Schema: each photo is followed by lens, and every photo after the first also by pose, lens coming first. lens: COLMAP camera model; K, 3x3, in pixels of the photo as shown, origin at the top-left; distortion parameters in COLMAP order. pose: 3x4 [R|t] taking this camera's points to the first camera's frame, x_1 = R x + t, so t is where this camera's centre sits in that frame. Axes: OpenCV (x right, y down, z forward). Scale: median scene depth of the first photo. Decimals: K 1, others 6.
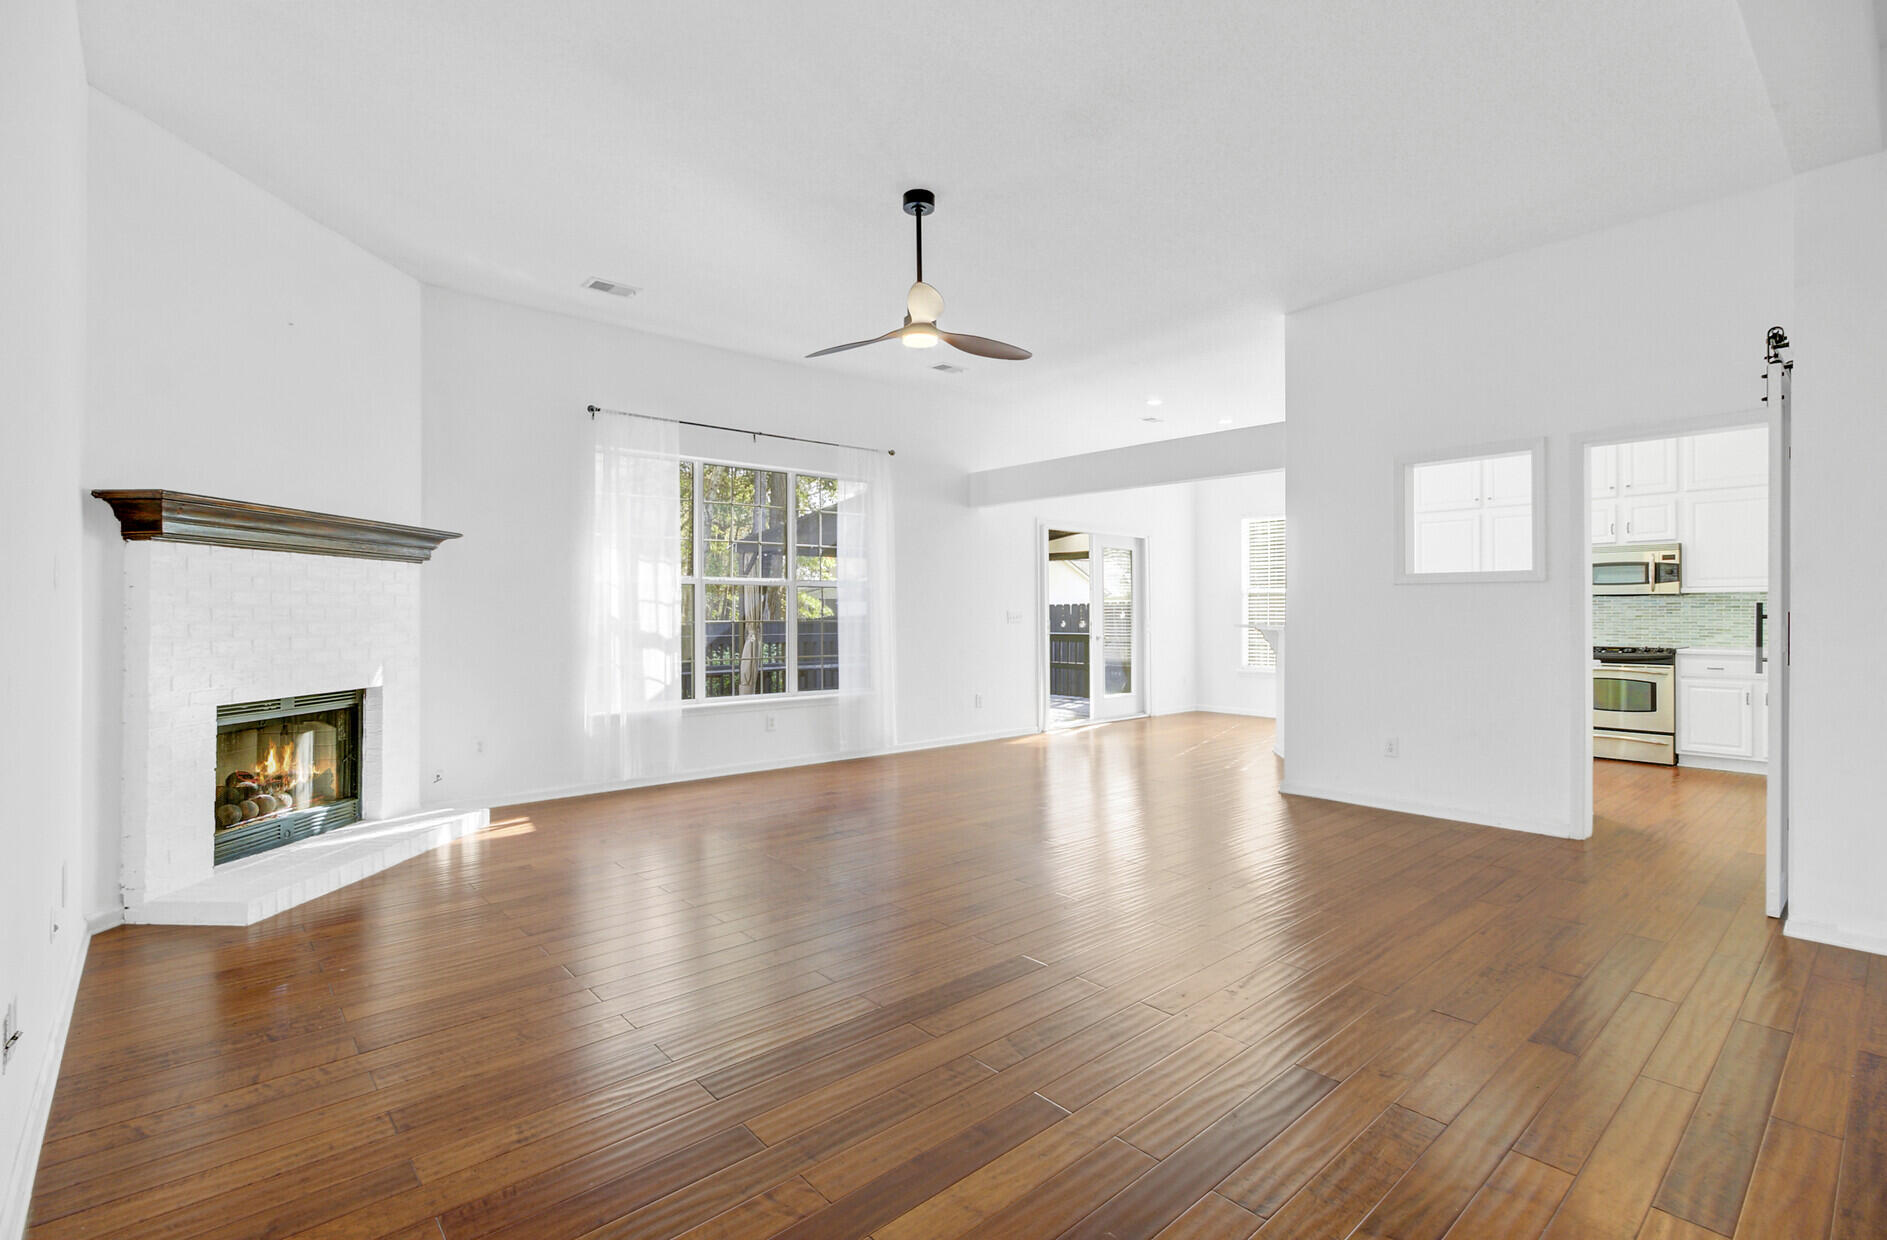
lens RADIAL K [[876.3, 0, 943.6], [0, 876.3, 606.4], [0, 0, 1]] dist [-0.036348, -0.000439]
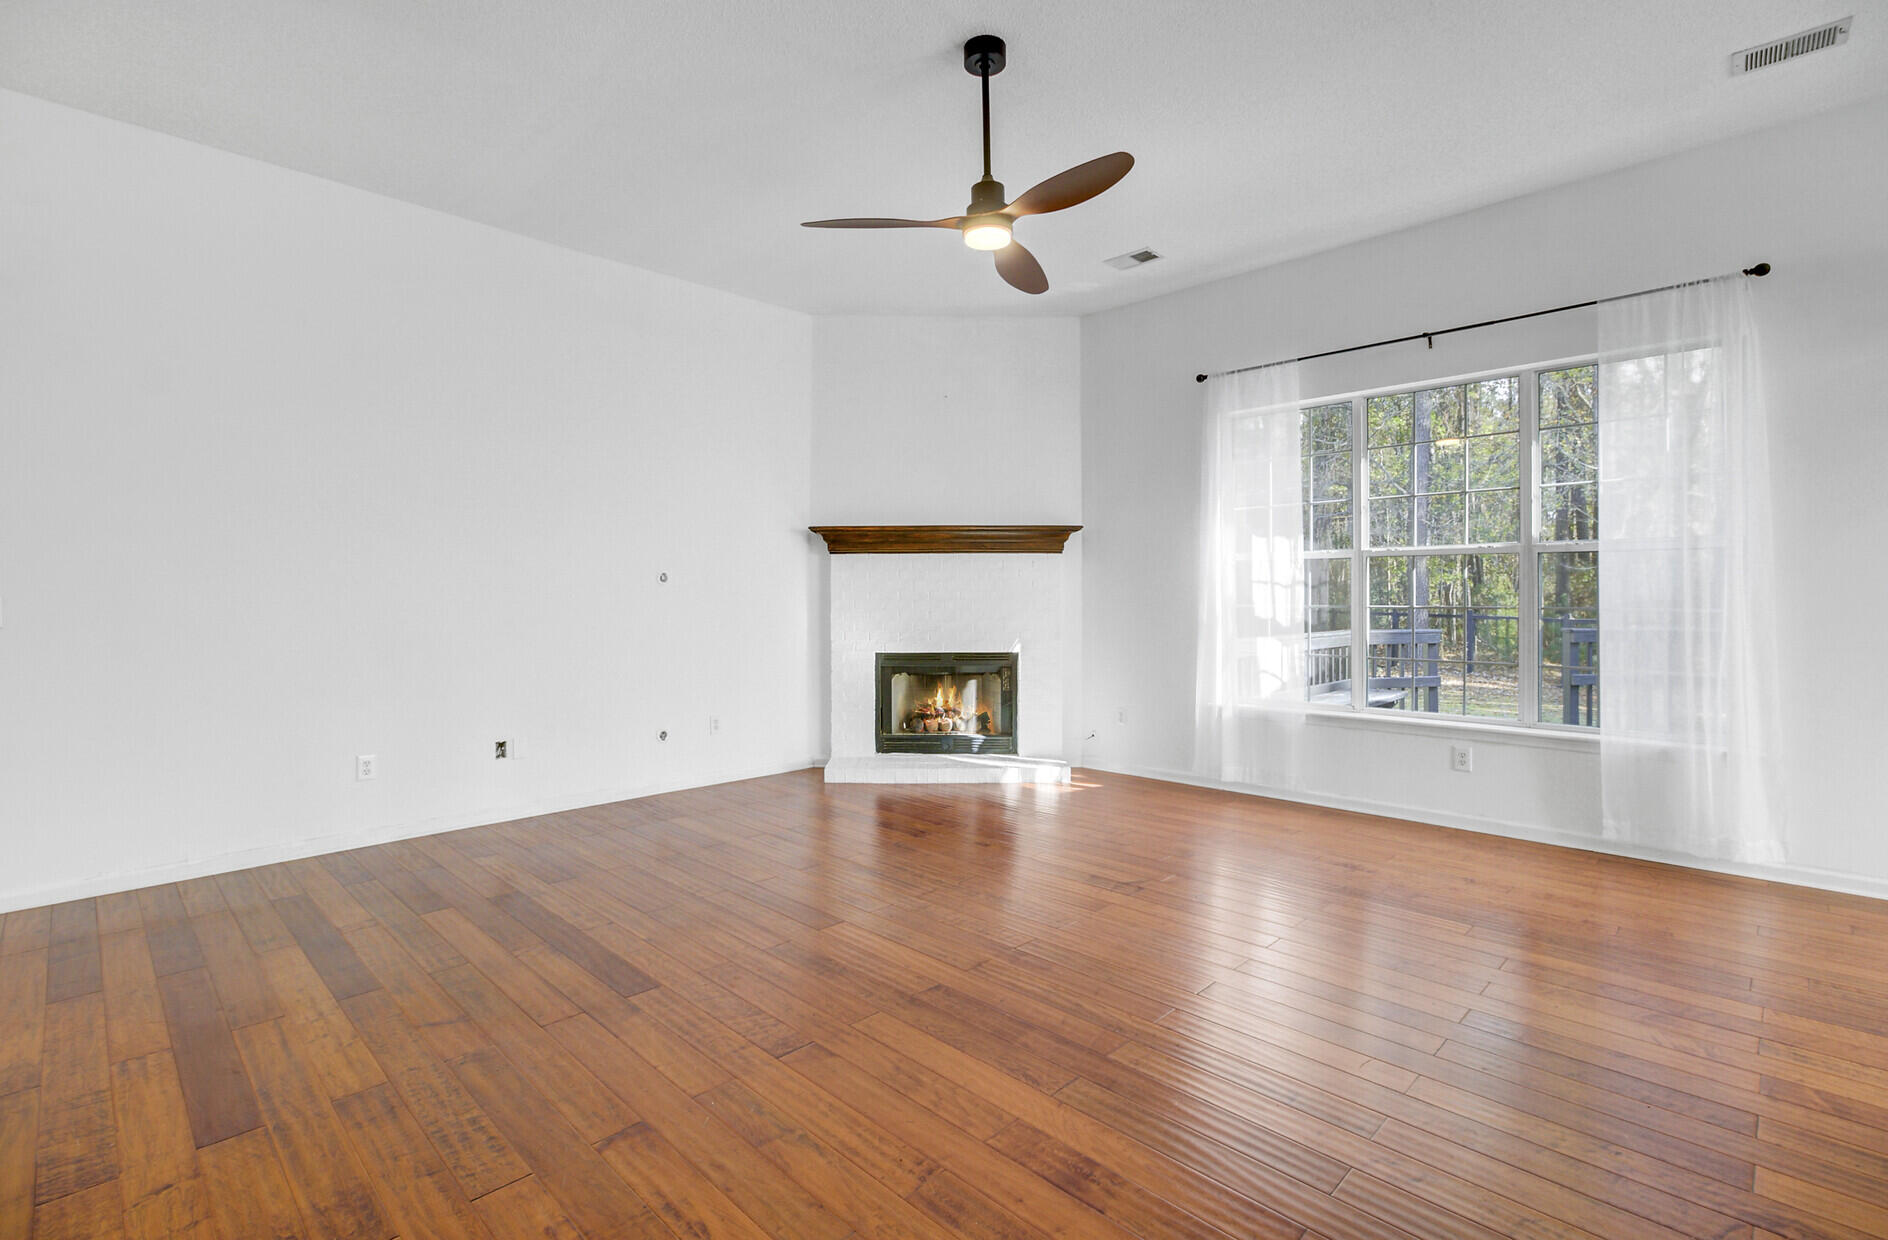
lens RADIAL K [[876.8, 0, 944.1], [0, 876.8, 606.4], [0, 0, 1]] dist [-0.036348, -0.000439]
pose [[0.058397, 0.017418, -0.998141, 0.586484], [0.007195, 0.999814, 0.017868, 0.000735], [0.998267, -0.008225, 0.058261, 0.748344]]
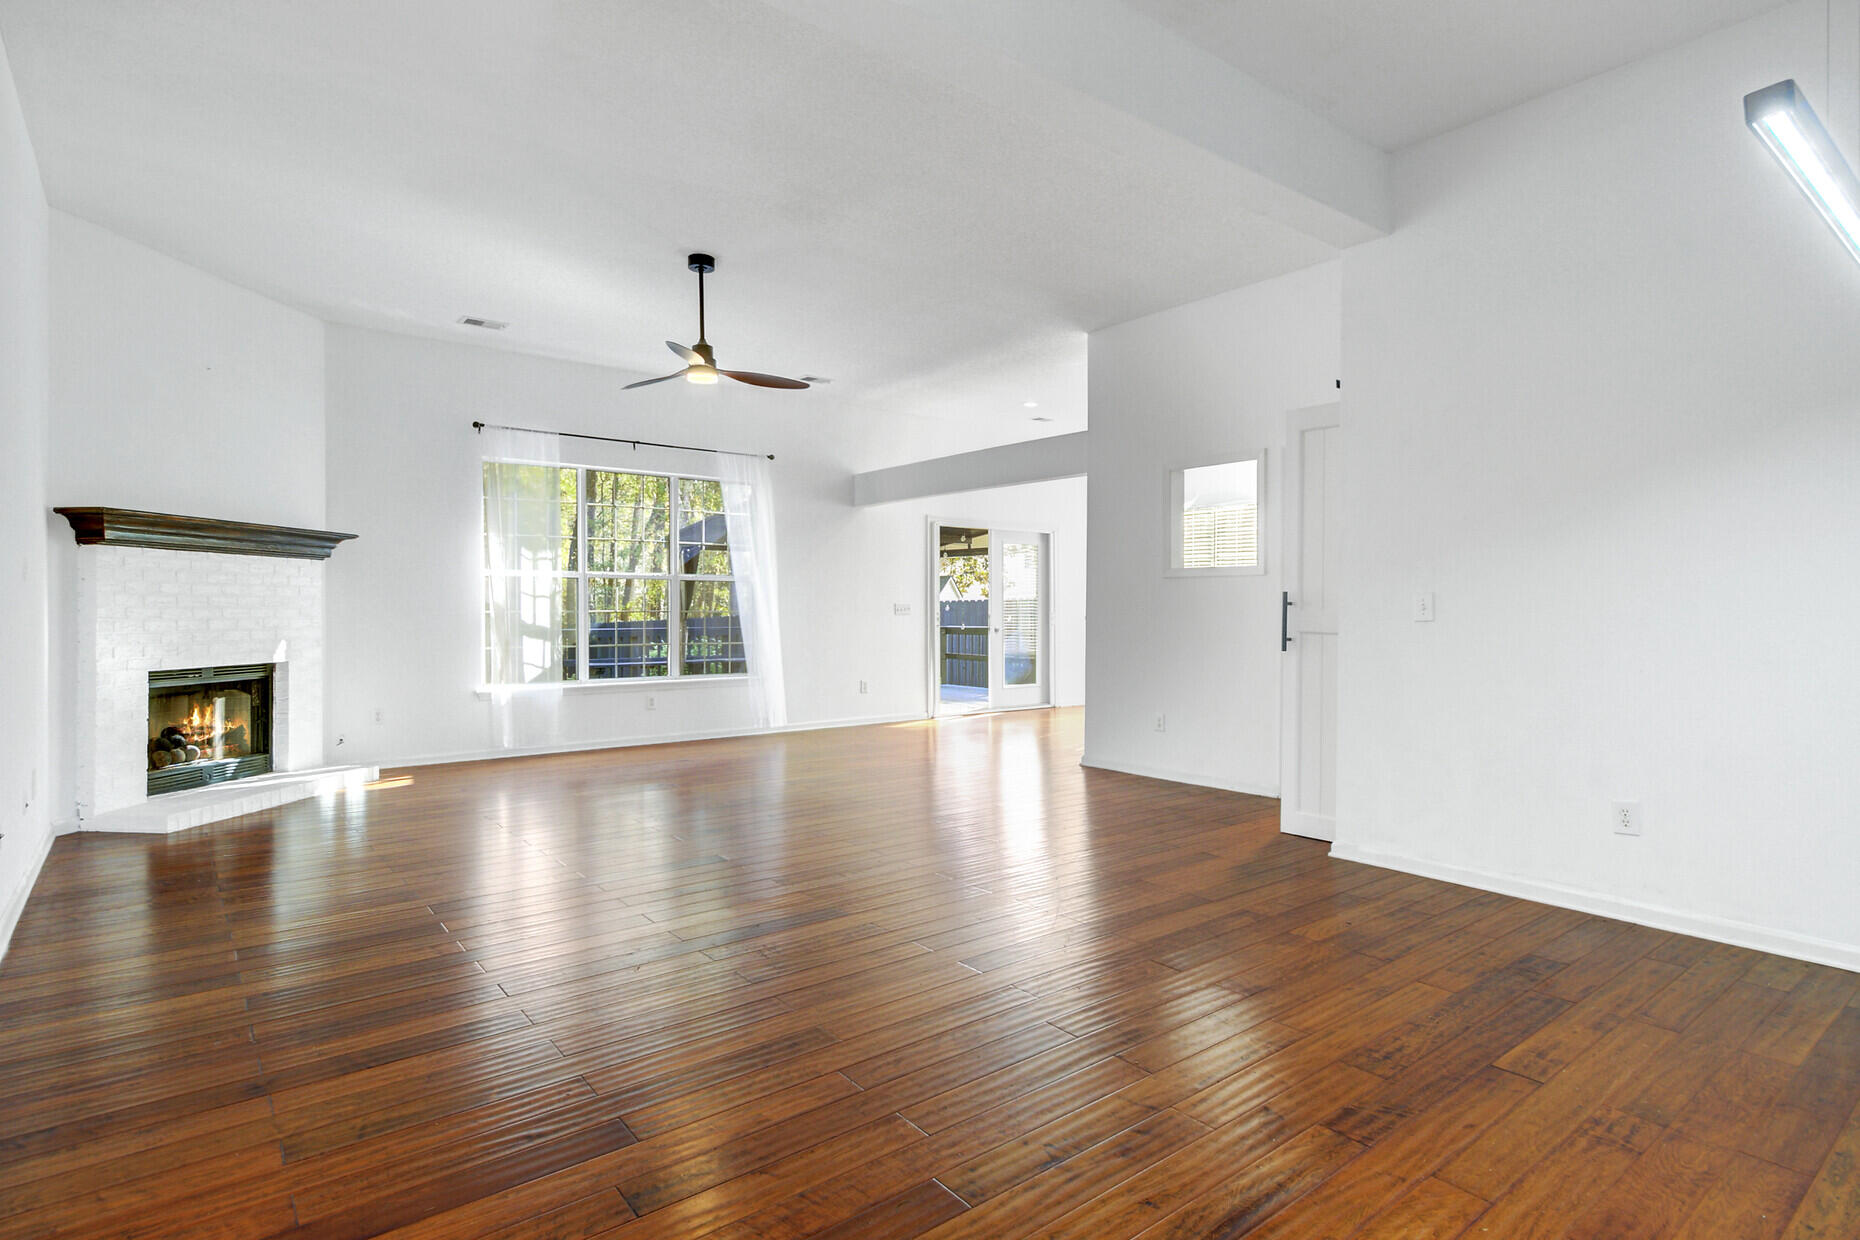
lens RADIAL K [[967.8, 0, 930.0], [0, 967.8, 620.0], [0, 0, 1]] dist [-0.001533, -0.028865]
pose [[0.998284, 0.003711, -0.058448, 0.304440], [-0.002693, 0.999843, 0.017488, 0.007258], [0.058504, -0.017300, 0.998137, -0.274327]]
